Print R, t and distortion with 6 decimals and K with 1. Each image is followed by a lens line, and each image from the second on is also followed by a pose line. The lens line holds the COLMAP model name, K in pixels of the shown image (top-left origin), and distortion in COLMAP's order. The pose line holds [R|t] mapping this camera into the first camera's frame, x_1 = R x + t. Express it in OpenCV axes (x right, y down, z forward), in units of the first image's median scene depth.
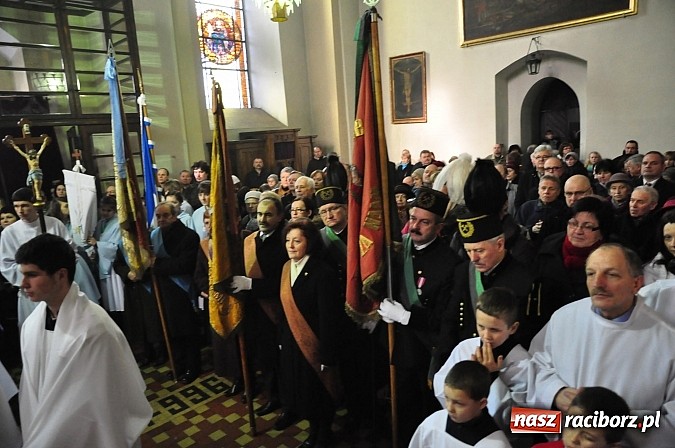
lens RADIAL K [[464.1, 0, 344.2], [0, 464.1, 218.4], [0, 0, 1]] dist [-0.110779, 0.072286]
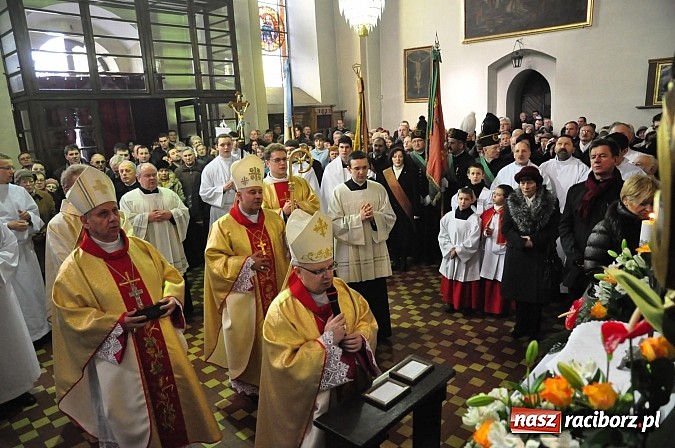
lens RADIAL K [[464.1, 0, 341.3], [0, 464.1, 226.2], [0, 0, 1]] dist [-0.110779, 0.072286]
pose [[0.999397, 0.009530, 0.033389, -0.123009], [-0.011498, 0.998176, 0.059258, 0.067868], [-0.032763, -0.059606, 0.997684, -0.303568]]
